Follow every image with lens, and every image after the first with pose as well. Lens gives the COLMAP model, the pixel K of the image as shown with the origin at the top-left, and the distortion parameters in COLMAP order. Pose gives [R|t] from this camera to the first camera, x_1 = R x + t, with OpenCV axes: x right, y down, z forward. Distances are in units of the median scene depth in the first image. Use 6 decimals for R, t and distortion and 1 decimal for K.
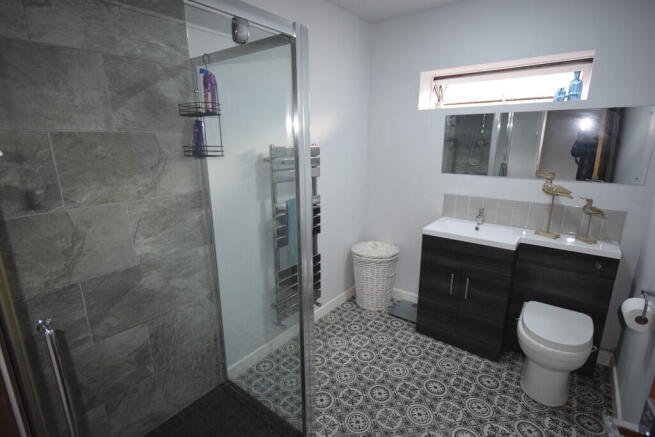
lens RADIAL K [[321.3, 0, 327.4], [0, 321.3, 220.1], [0, 0, 1]] dist [0.004873, 0.000353]
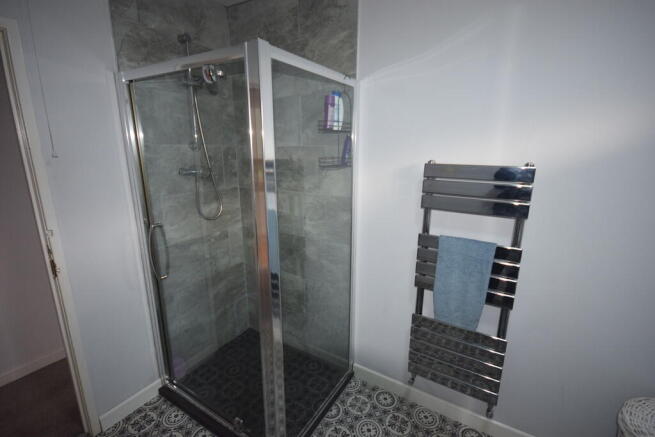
lens RADIAL K [[306.1, 0, 326.3], [0, 306.1, 217.8], [0, 0, 1]] dist [-0.001258, 0.000005]
pose [[0.100513, 0.239274, -0.965736, 0.702593], [-0.241566, 0.947476, 0.209608, -0.244678], [0.965165, 0.212221, 0.153034, 0.830114]]
